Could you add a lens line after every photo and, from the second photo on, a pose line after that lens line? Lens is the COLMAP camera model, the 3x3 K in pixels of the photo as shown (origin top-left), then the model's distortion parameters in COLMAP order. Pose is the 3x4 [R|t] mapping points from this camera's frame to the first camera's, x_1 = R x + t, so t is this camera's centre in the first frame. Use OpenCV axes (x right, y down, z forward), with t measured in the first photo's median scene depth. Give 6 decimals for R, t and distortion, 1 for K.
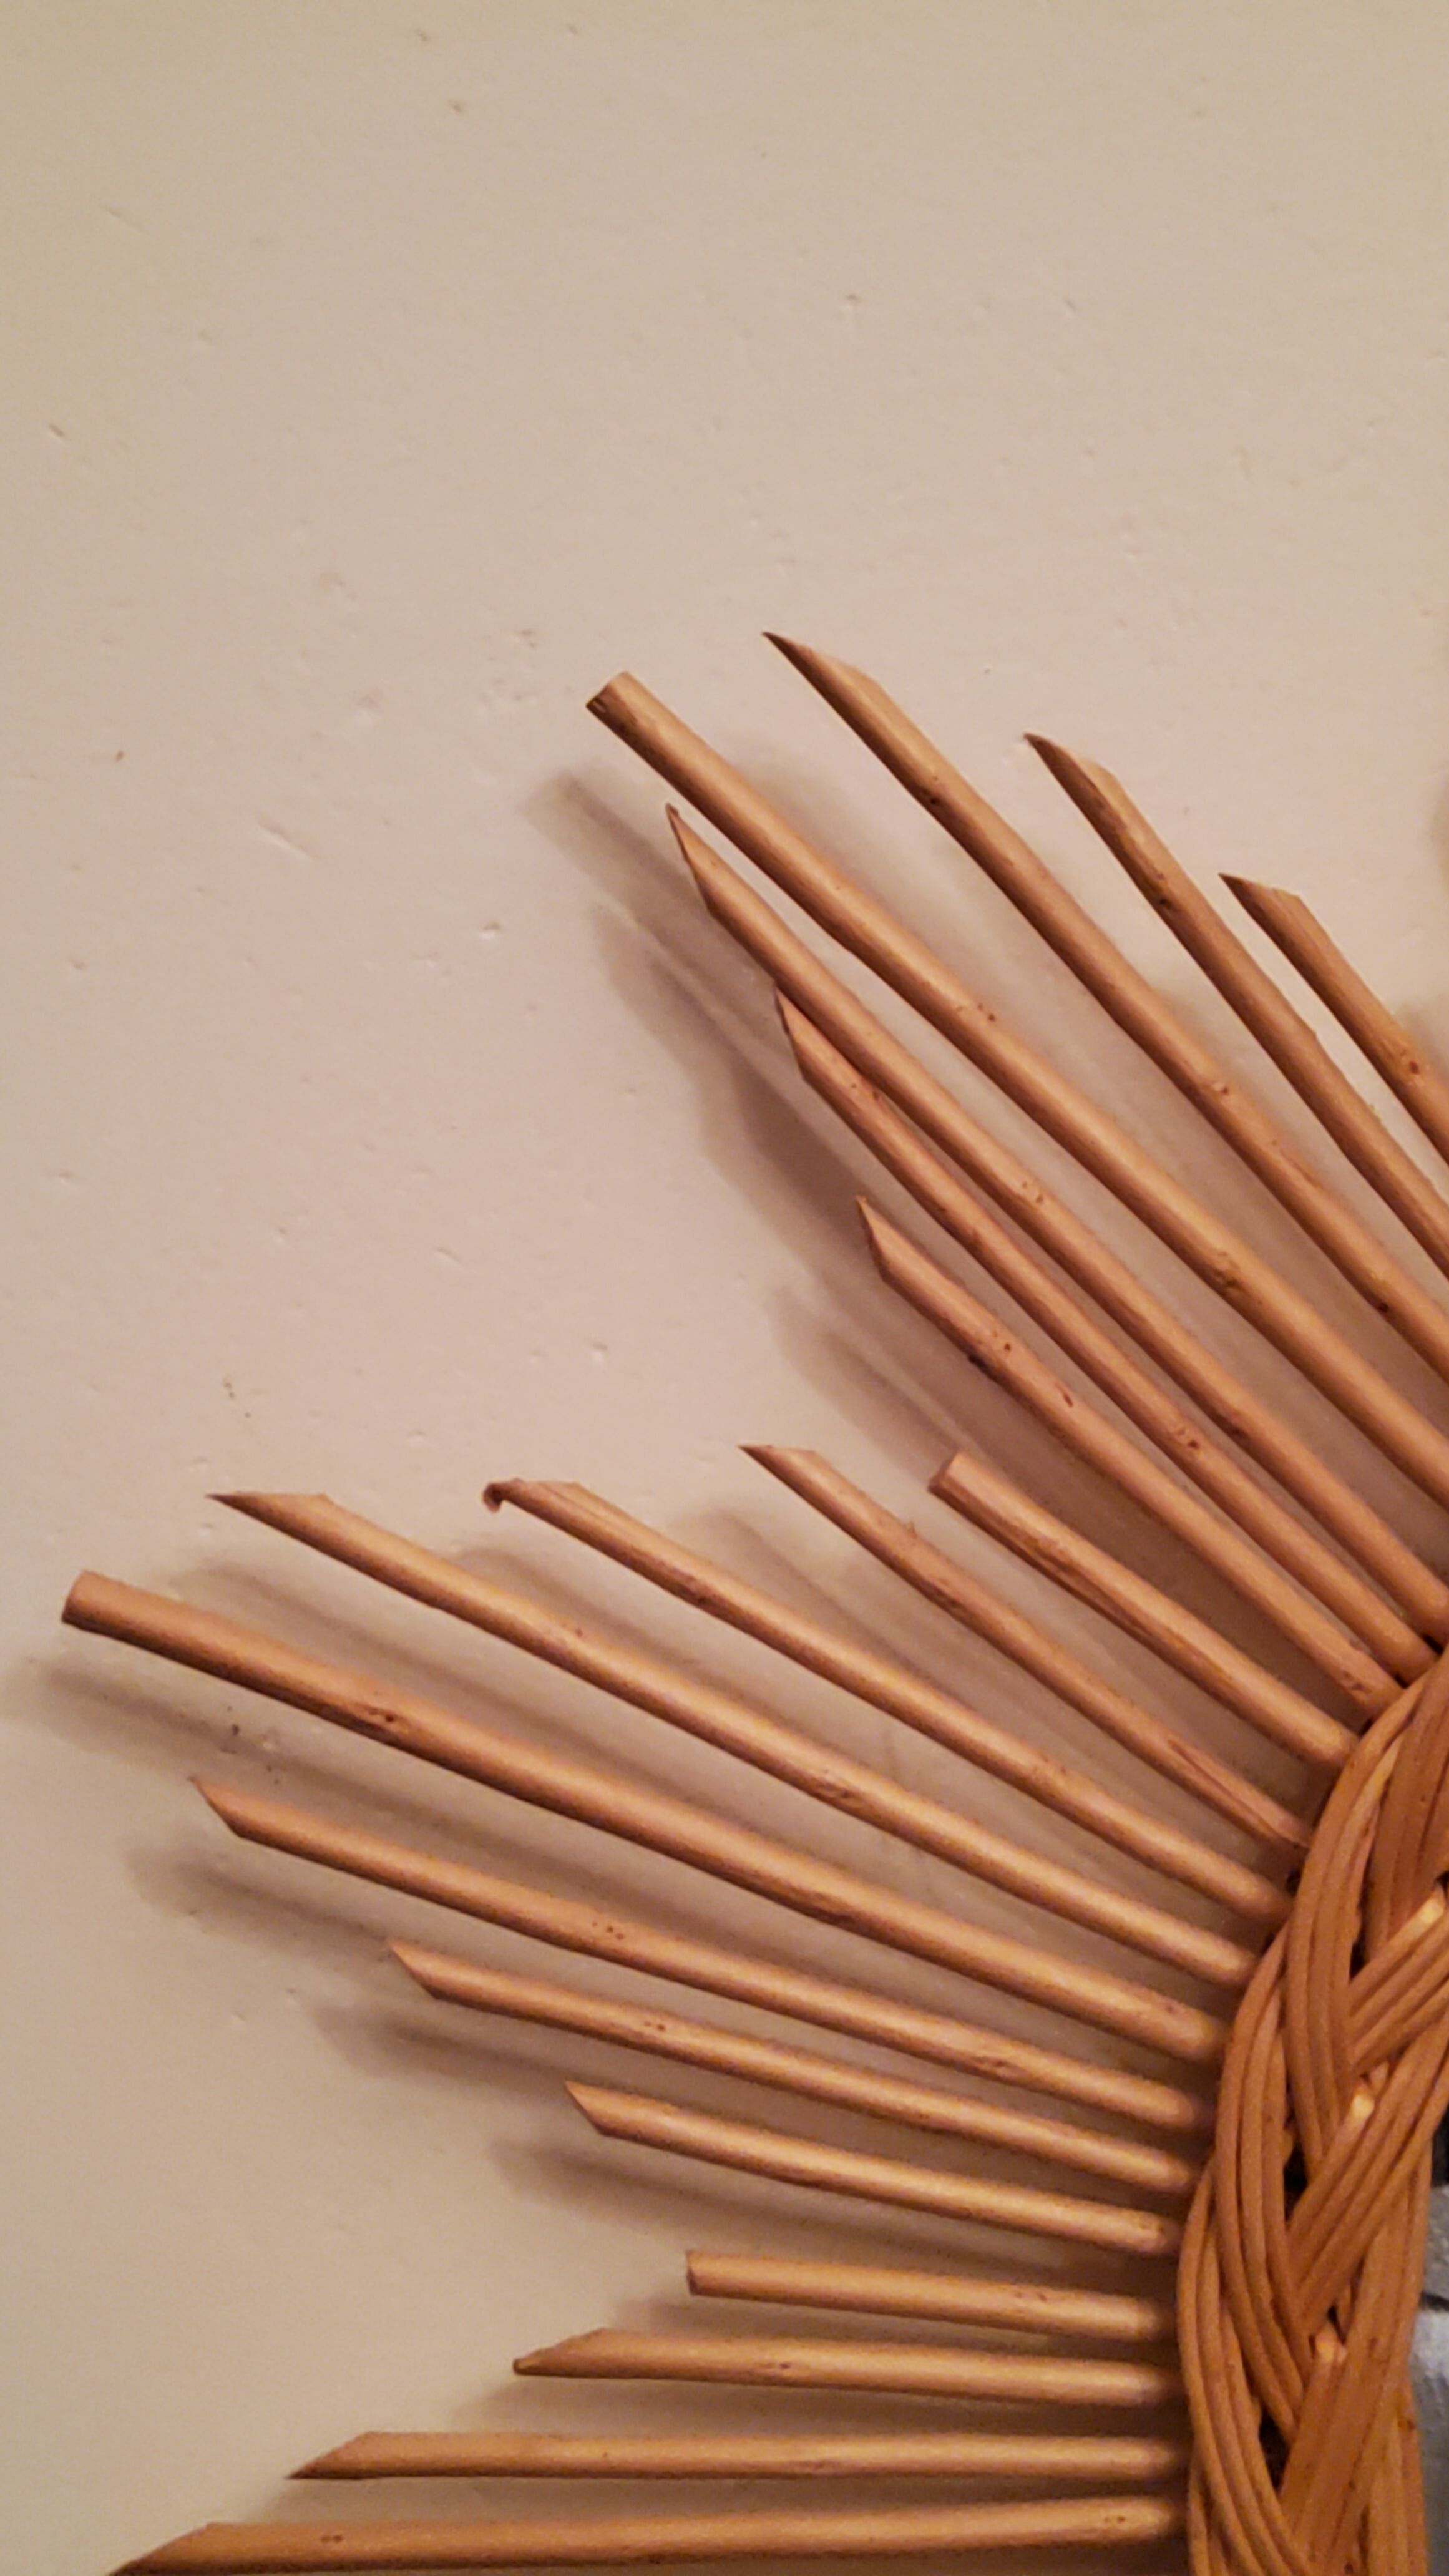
lens RADIAL K [[3771.1, 0, 710.6], [0, 3771.1, 1212.2], [0, 0, 1]] dist [0.119321, 0.000000]
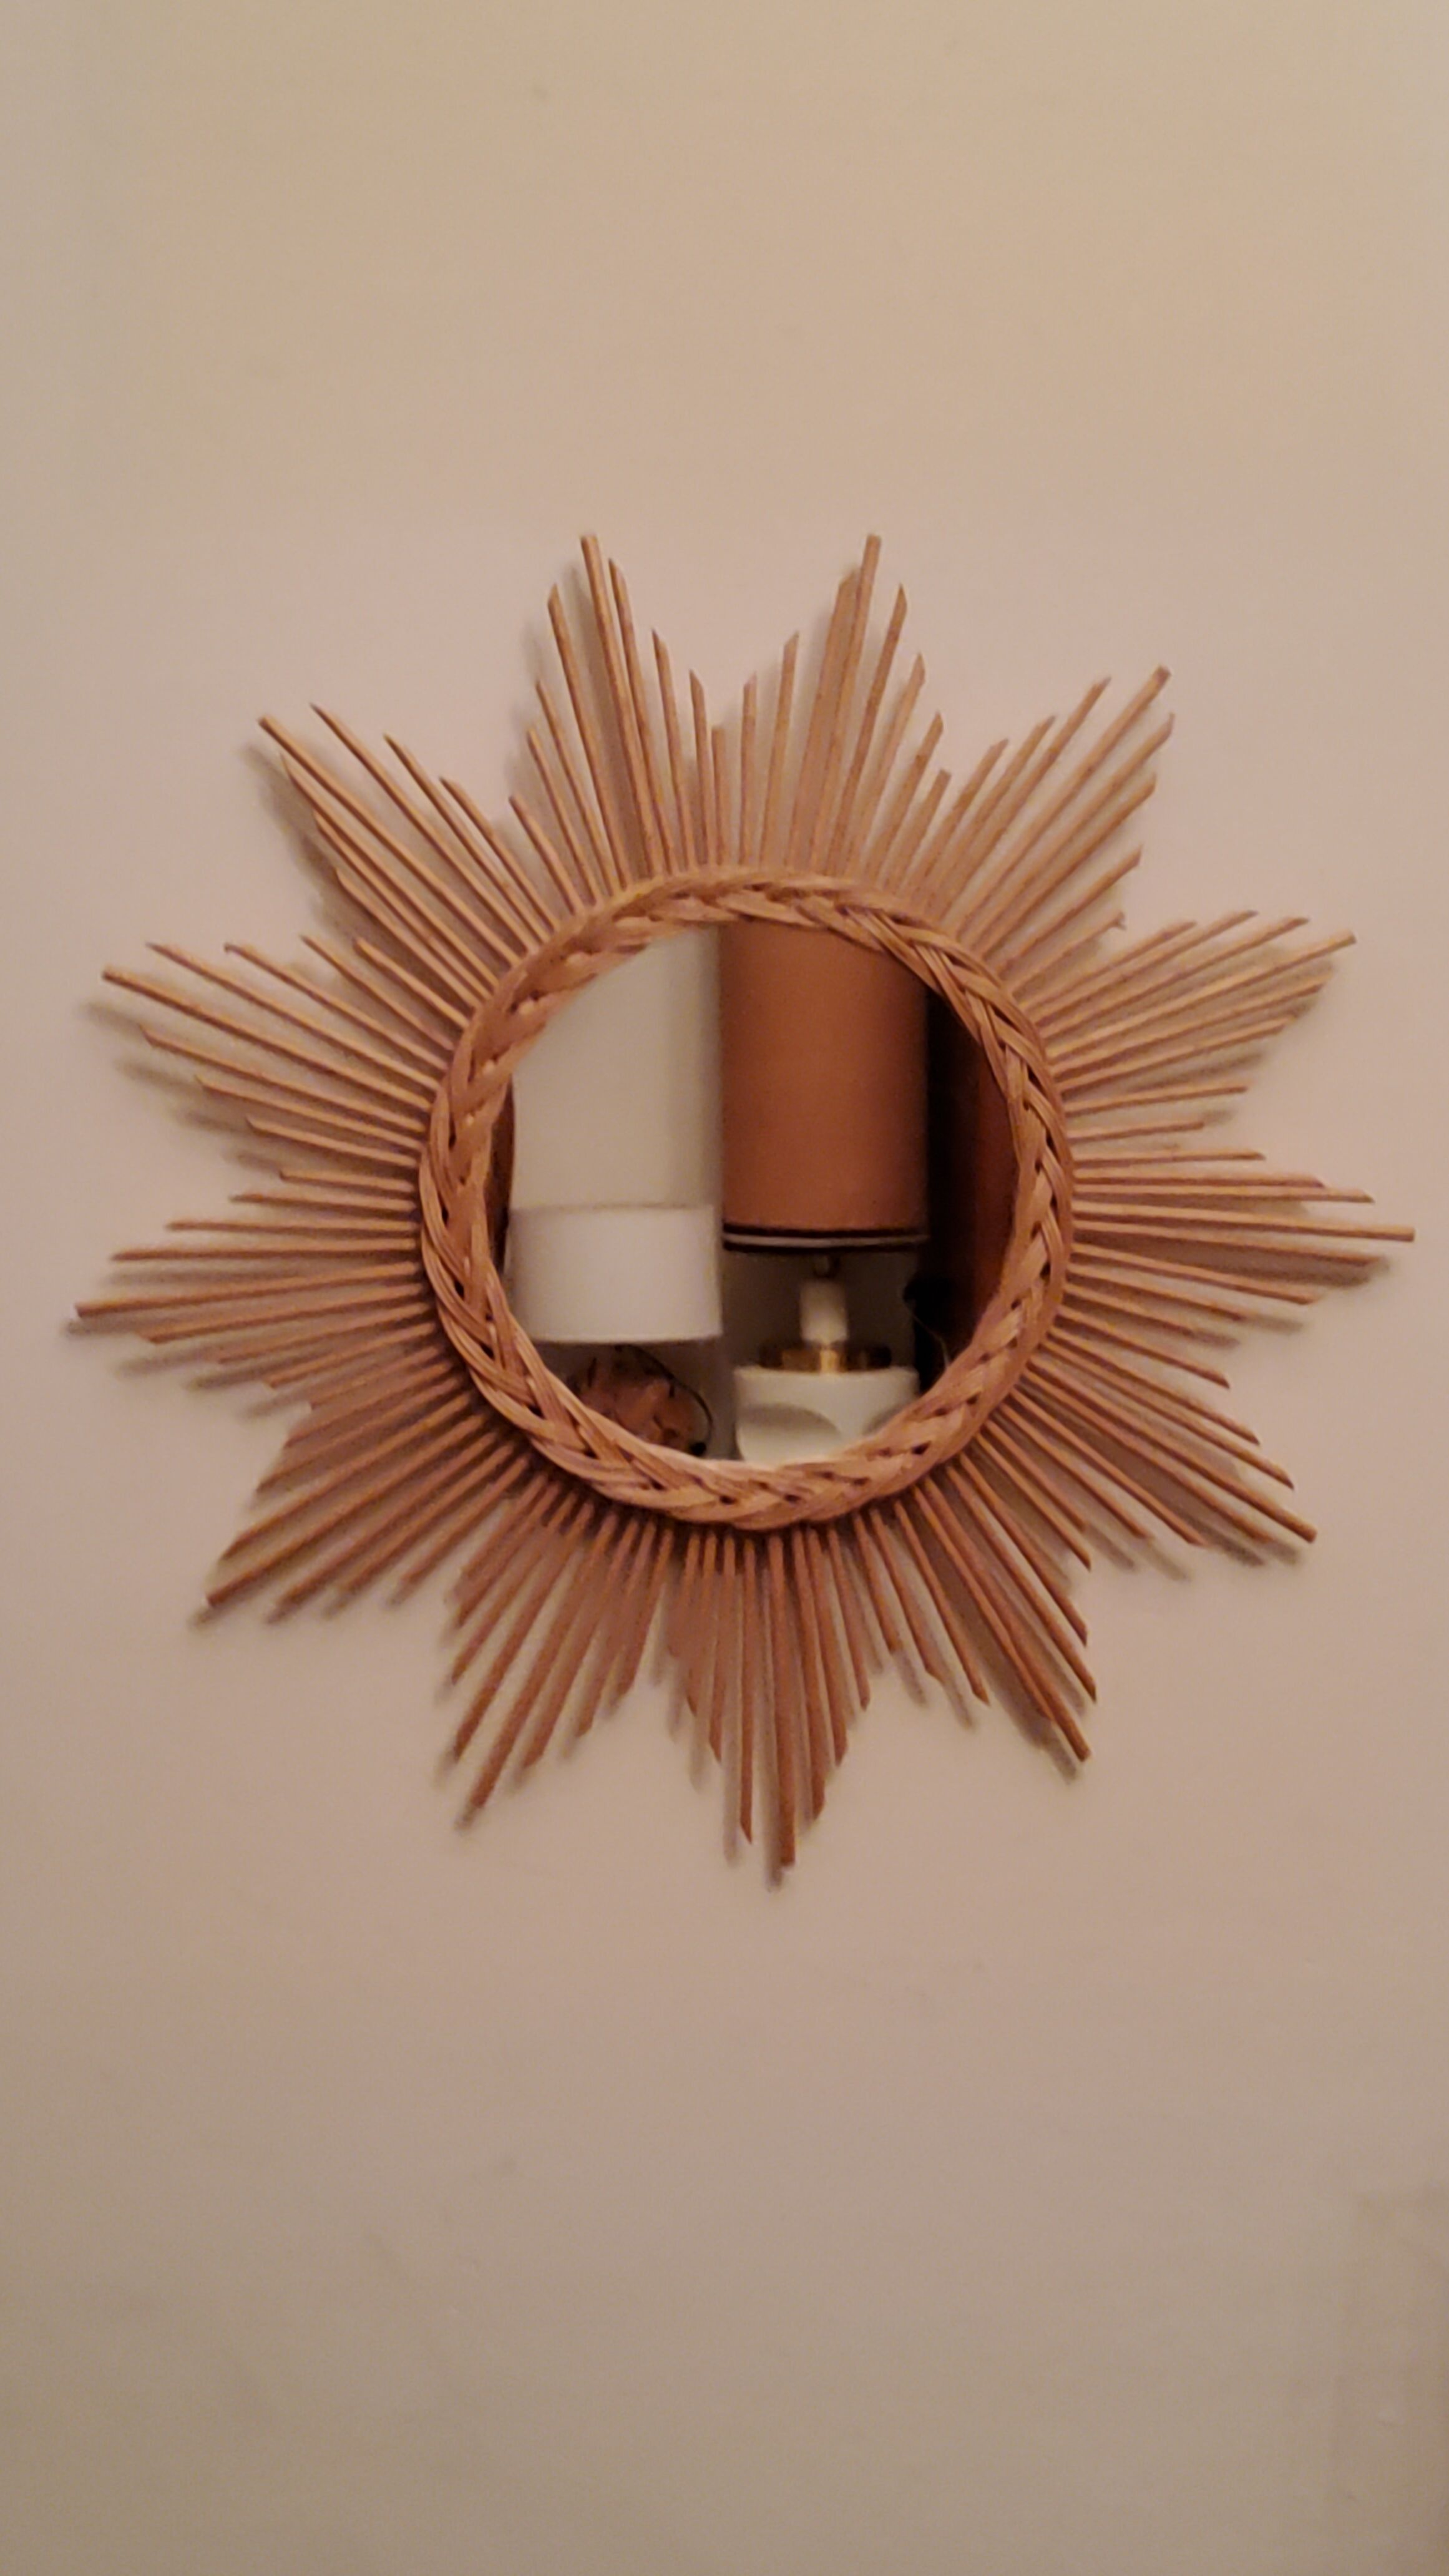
lens RADIAL K [[3771.1, 0, 718.7], [0, 3771.1, 1312.3], [0, 0, 1]] dist [0.119321, 0.000000]
pose [[0.992962, 0.016467, 0.117281, -0.011374], [-0.013250, 0.999516, -0.028159, 0.505700], [-0.117688, 0.026406, 0.992699, -2.525078]]
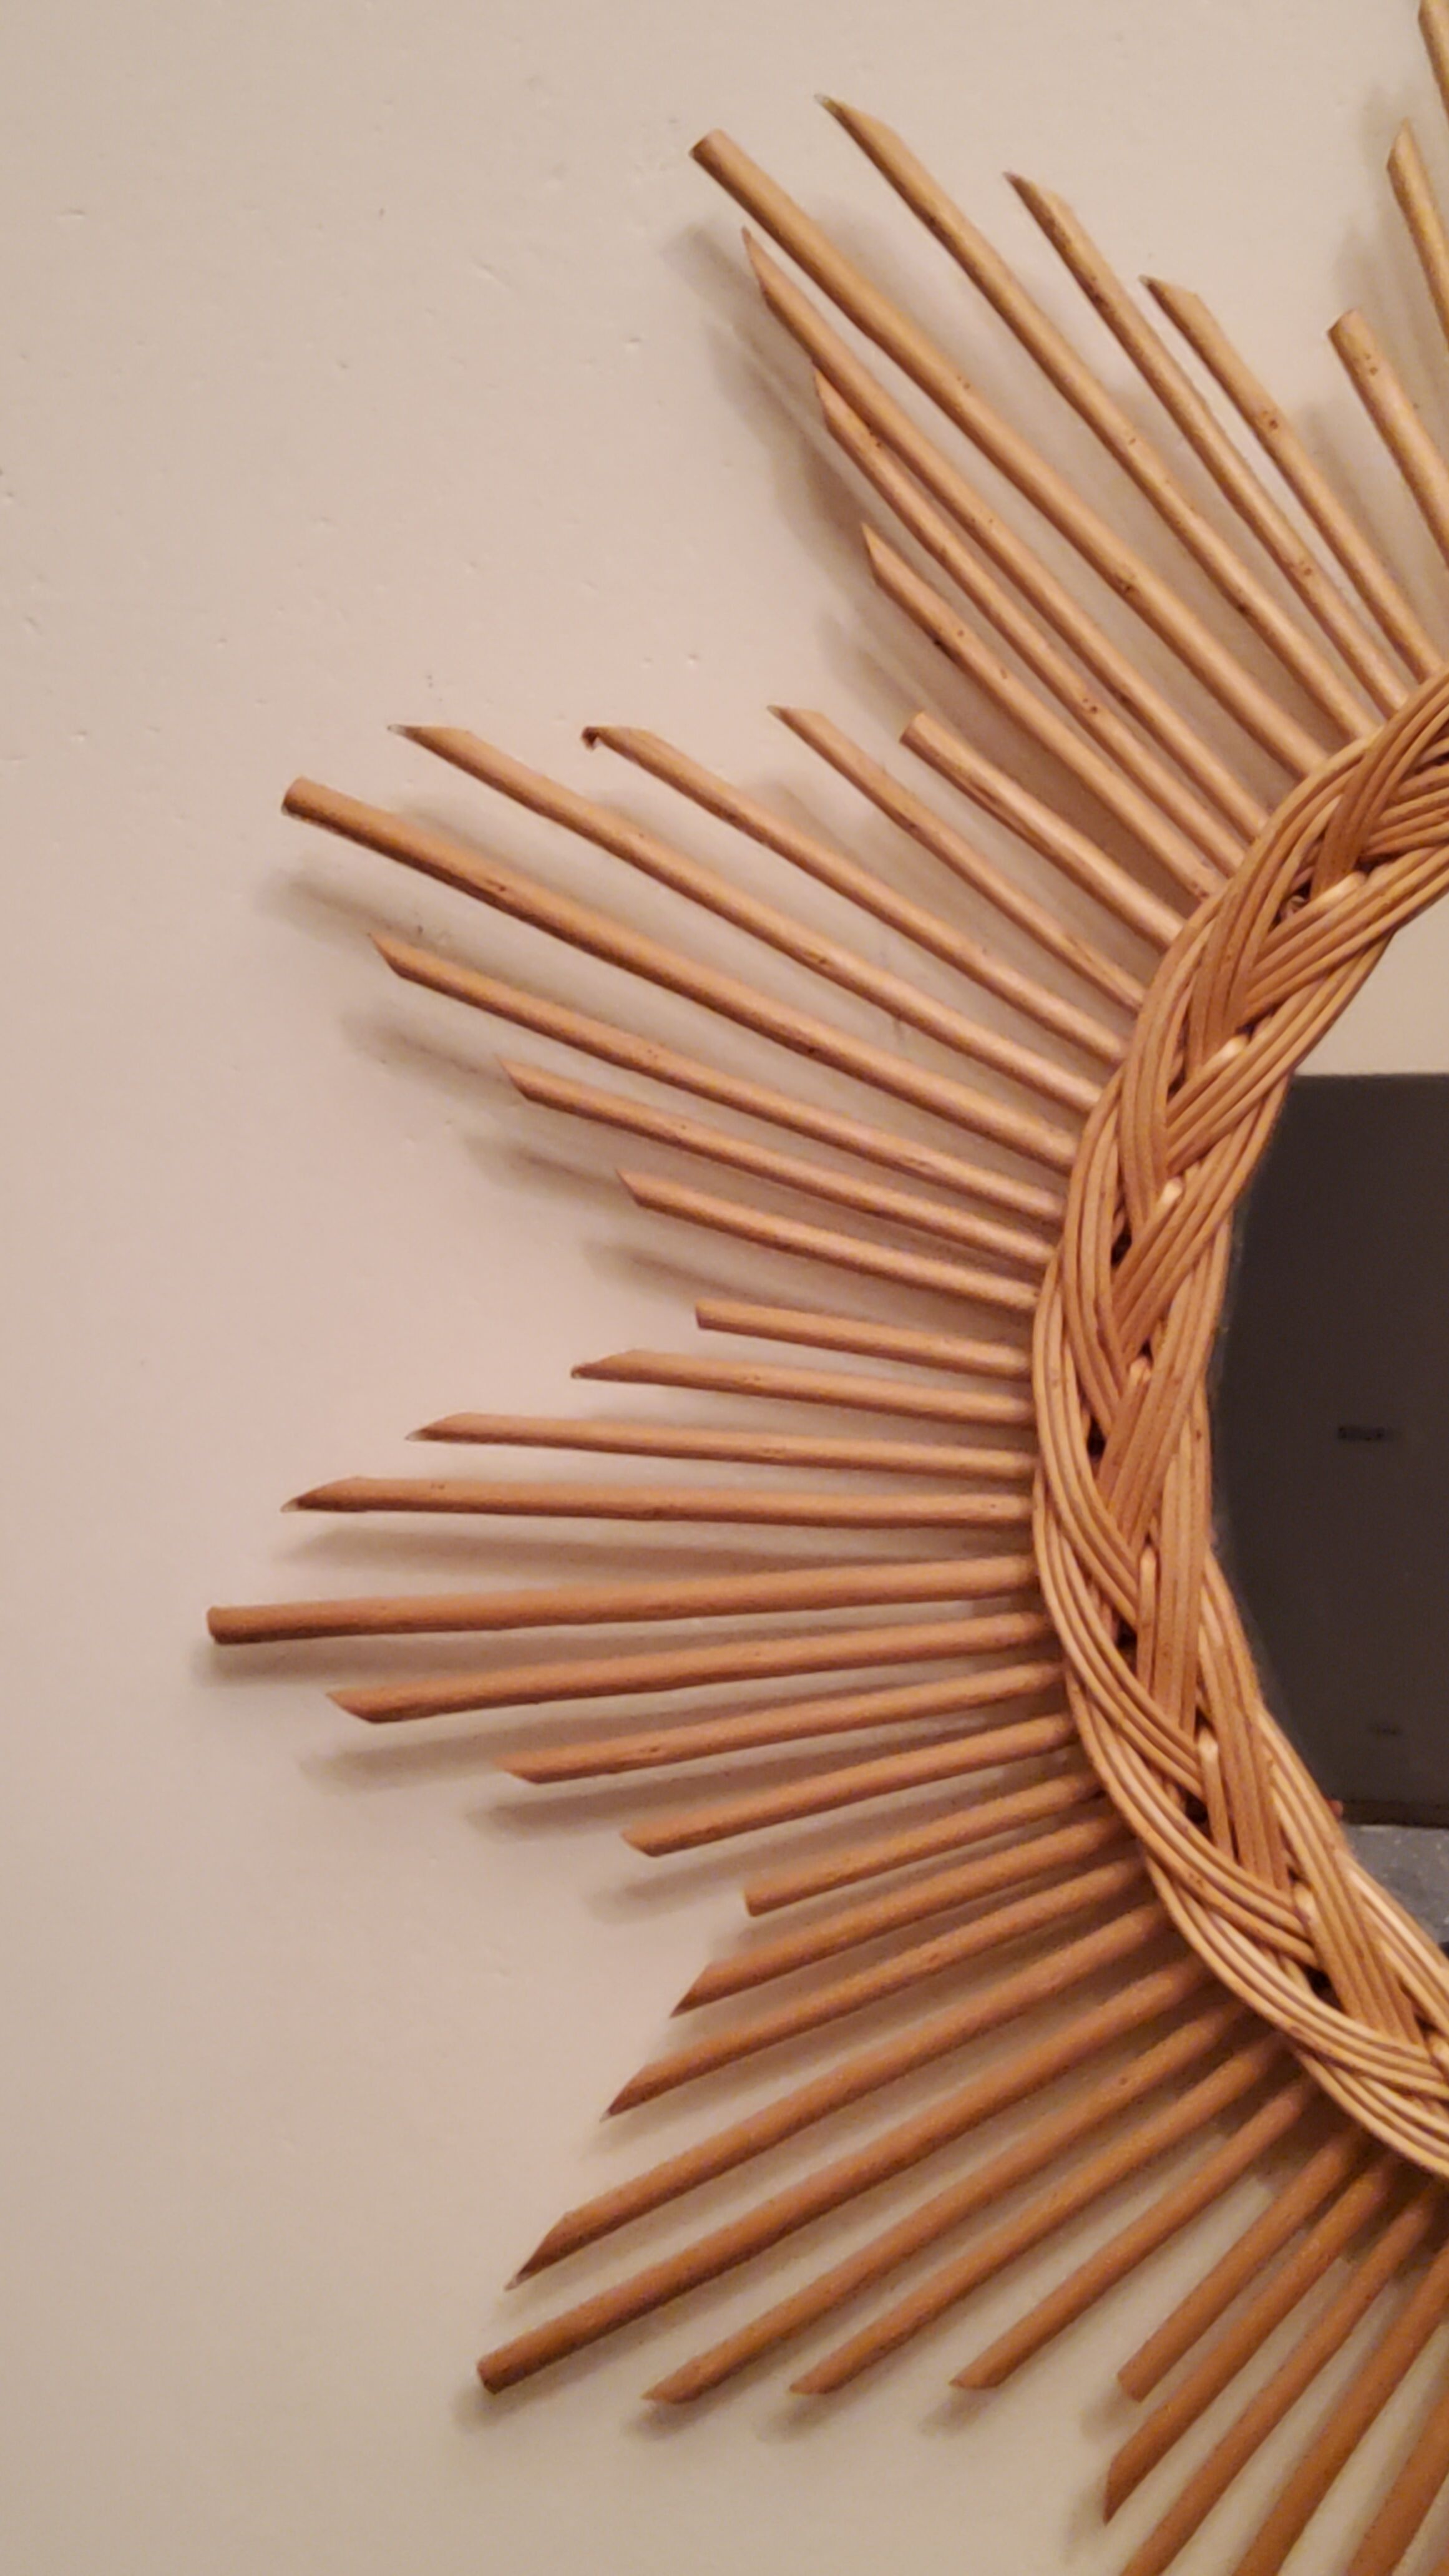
lens RADIAL K [[3771.1, 0, 755.4], [0, 3771.1, 1298.5], [0, 0, 1]] dist [0.119321, 0.000000]
pose [[0.976718, 0.062683, -0.205165, 0.298542], [-0.066545, 0.997712, -0.011970, 0.293364], [0.203945, 0.025344, 0.978654, -0.332130]]
